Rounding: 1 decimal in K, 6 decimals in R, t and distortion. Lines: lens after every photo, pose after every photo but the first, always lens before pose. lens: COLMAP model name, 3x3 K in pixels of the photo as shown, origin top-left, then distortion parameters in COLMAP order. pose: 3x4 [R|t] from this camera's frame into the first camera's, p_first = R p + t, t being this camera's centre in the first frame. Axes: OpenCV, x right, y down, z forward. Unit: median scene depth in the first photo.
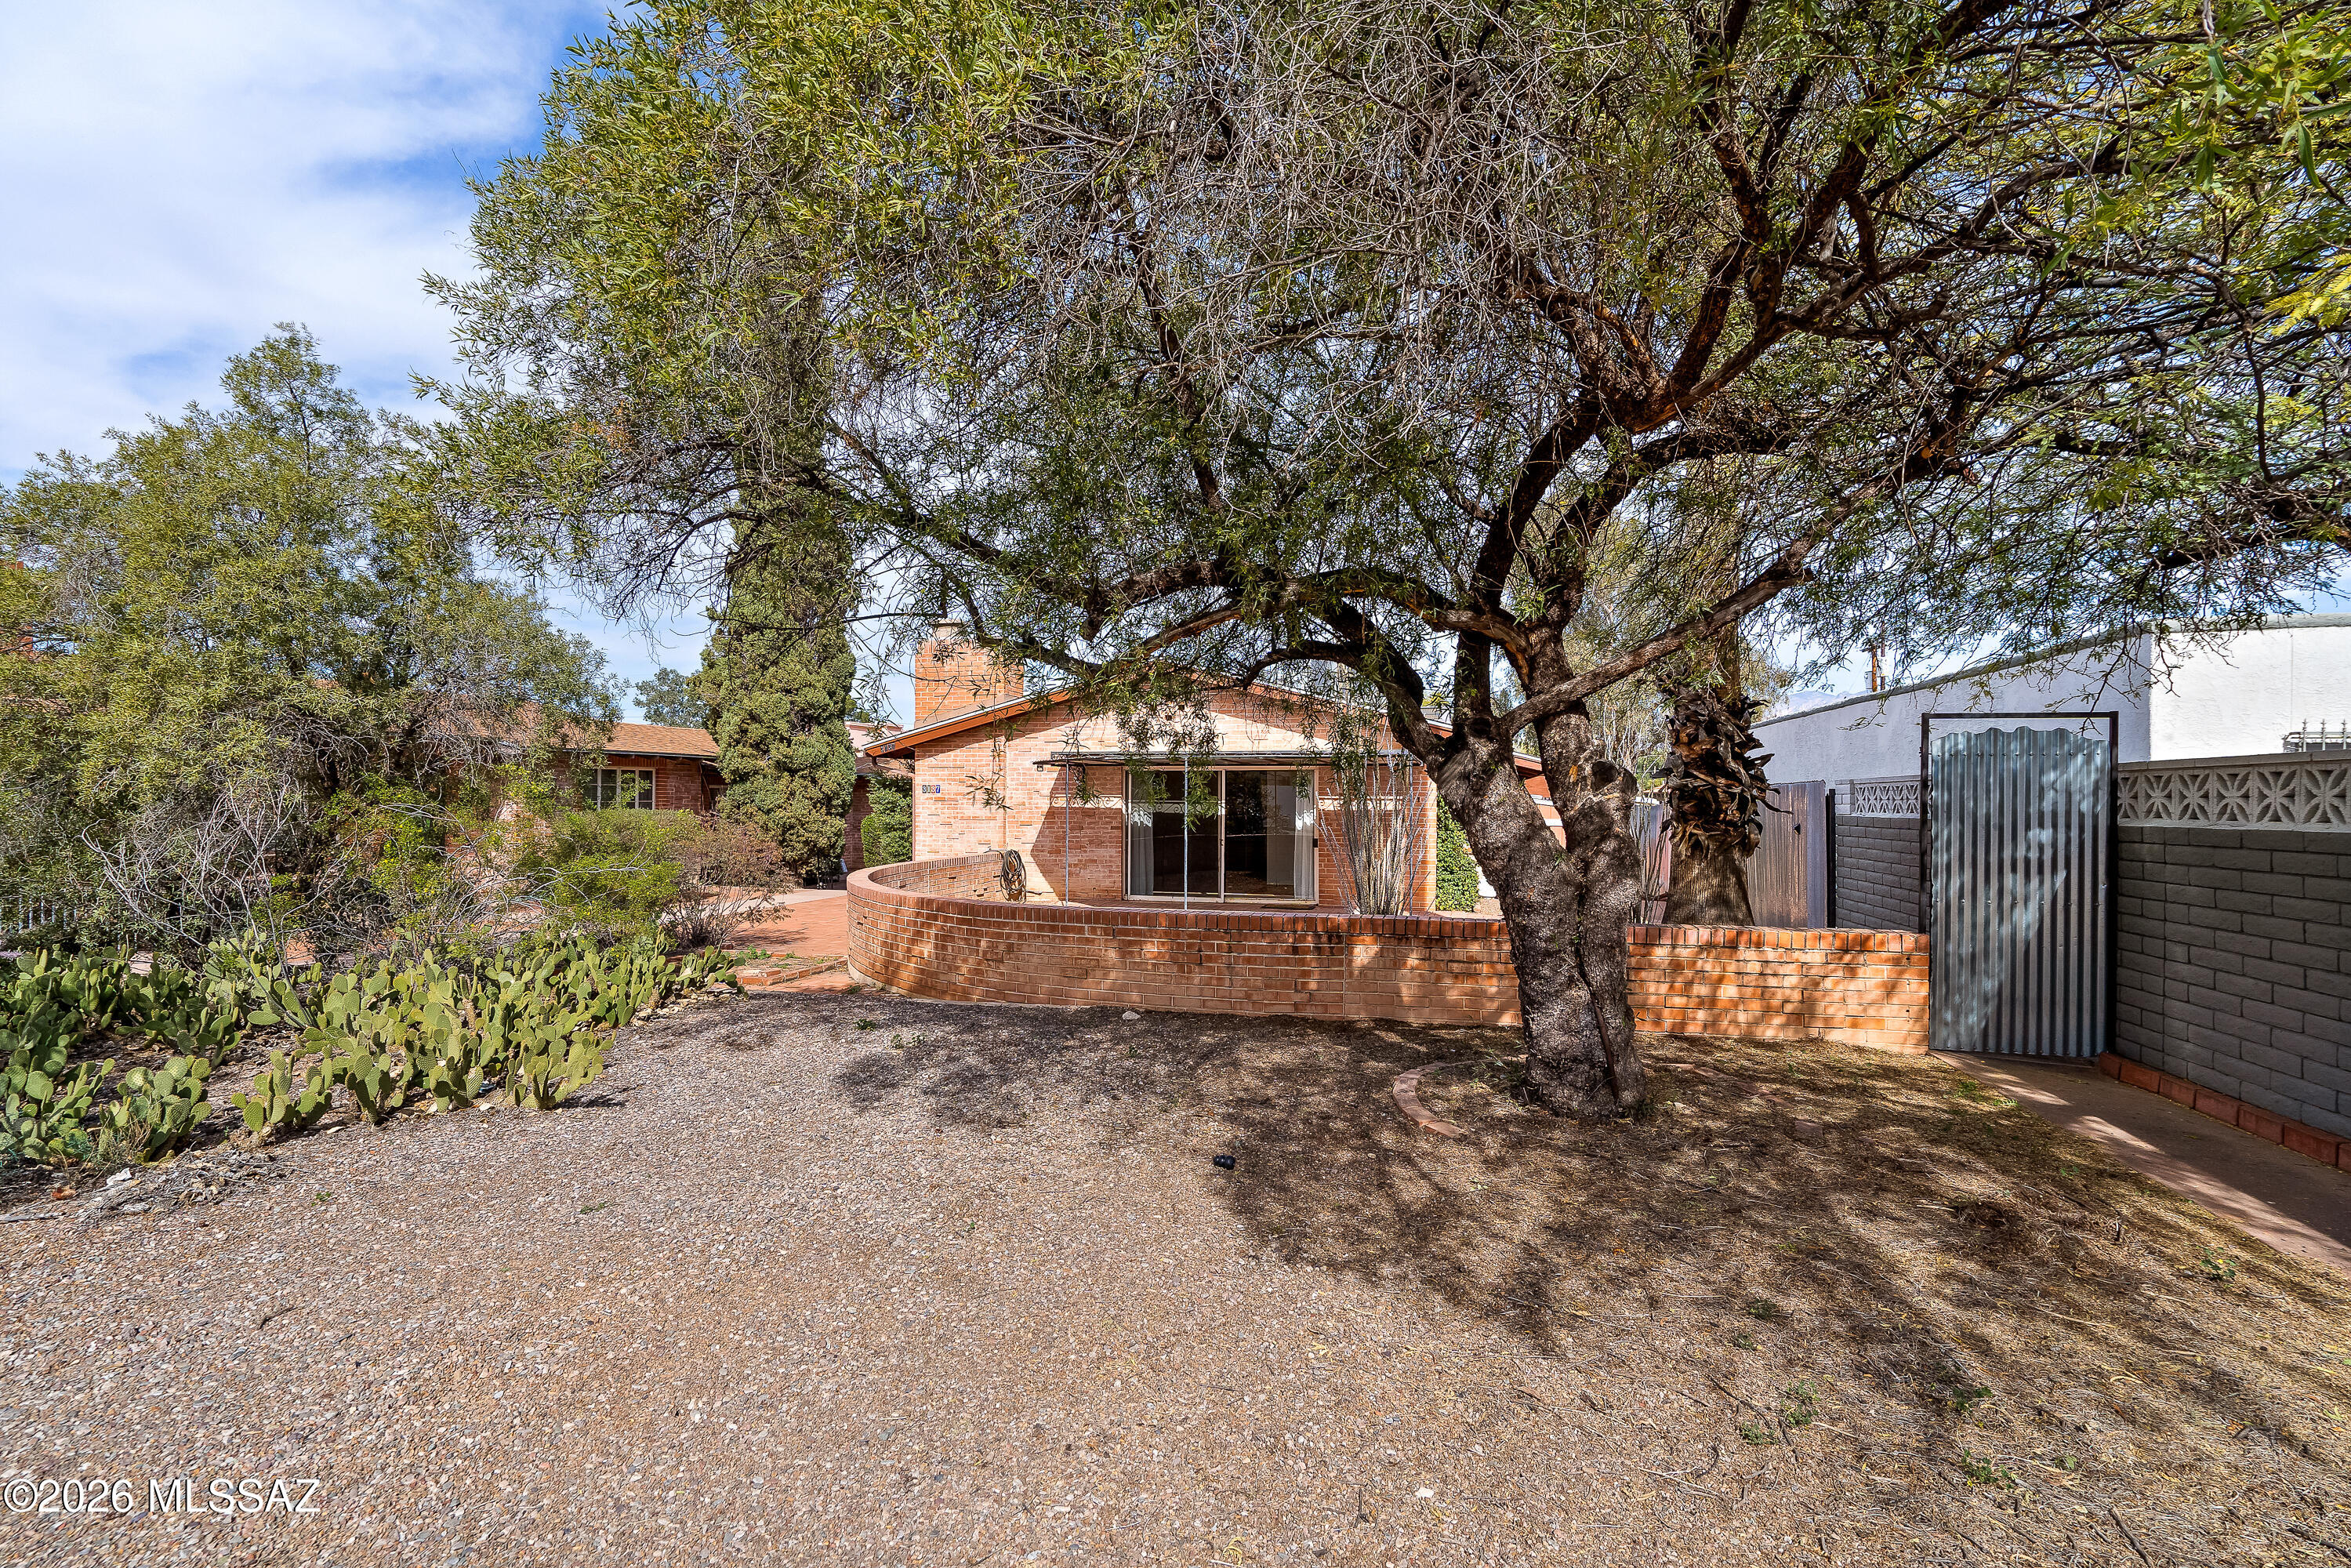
lens RADIAL K [[1086.9, 0, 1179.5], [0, 1086.9, 788.6], [0, 0, 1]] dist [-0.013813, -0.000677]
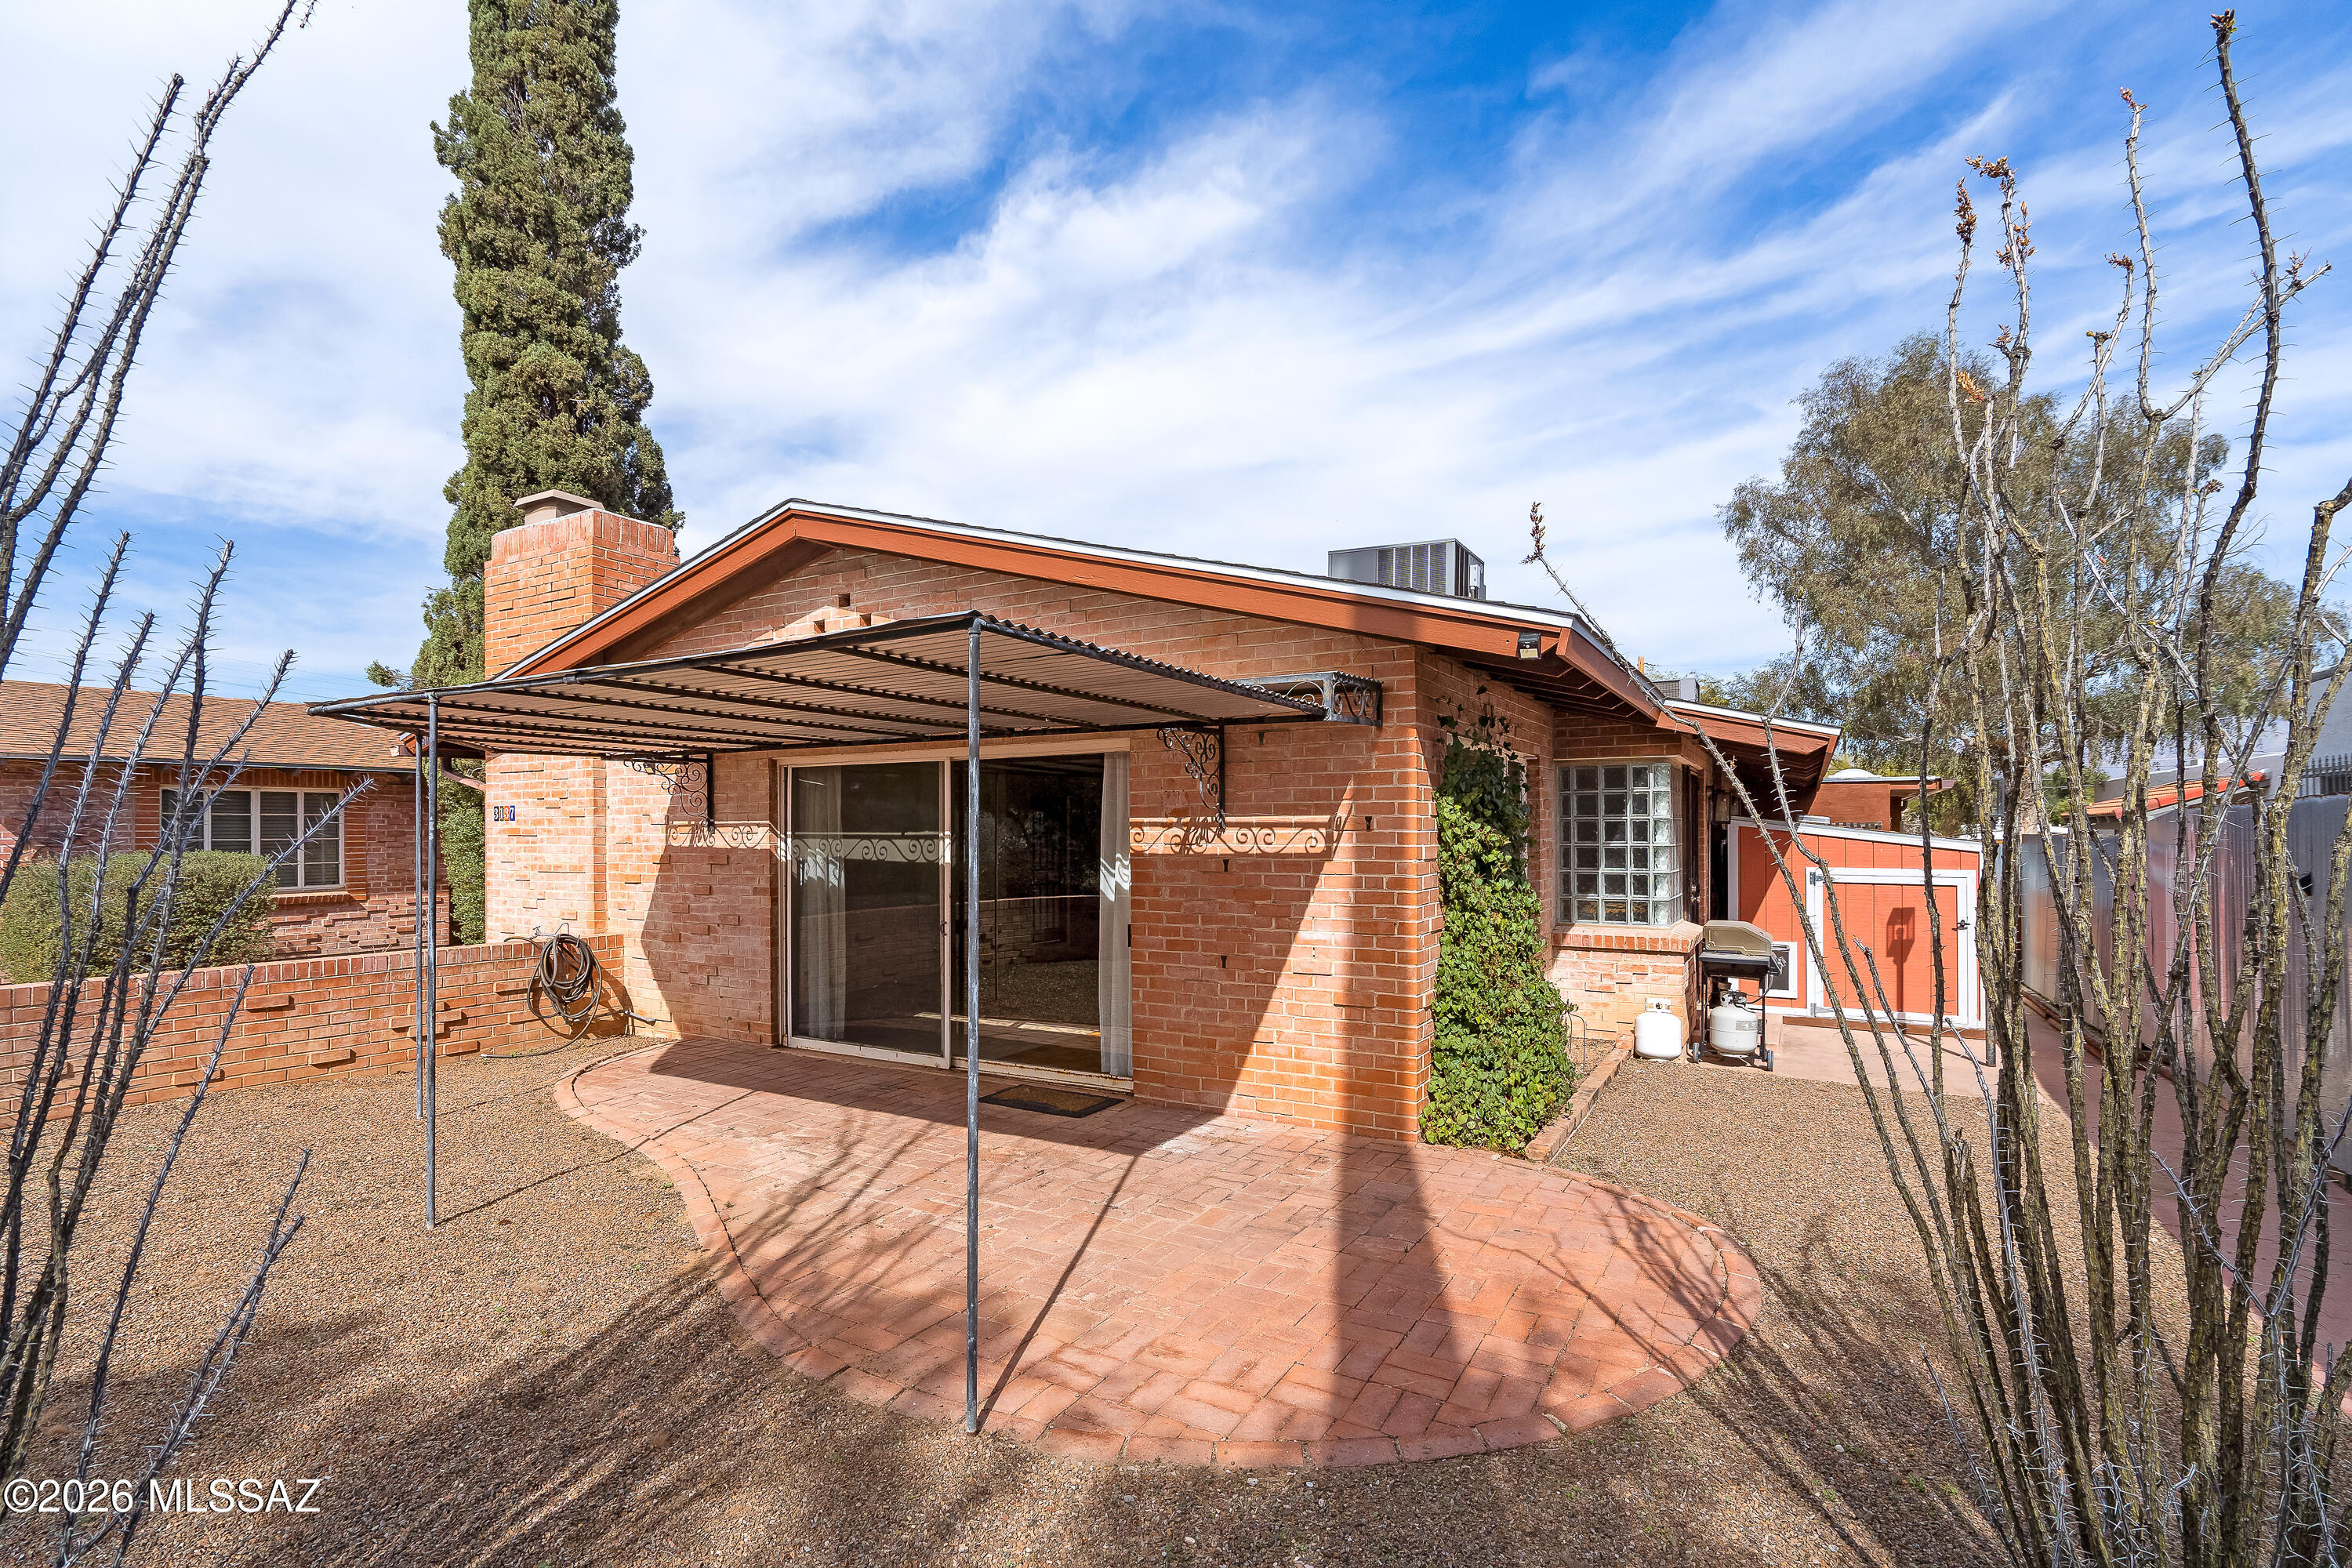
lens RADIAL K [[1087.3, 0, 1169.3], [0, 1087.3, 792.8], [0, 0, 1]] dist [-0.013813, -0.000677]
pose [[0.962717, -0.013367, -0.270181, 0.232563], [0.003759, 0.999343, -0.036050, 0.011250], [0.270486, 0.033690, 0.962134, 0.585880]]
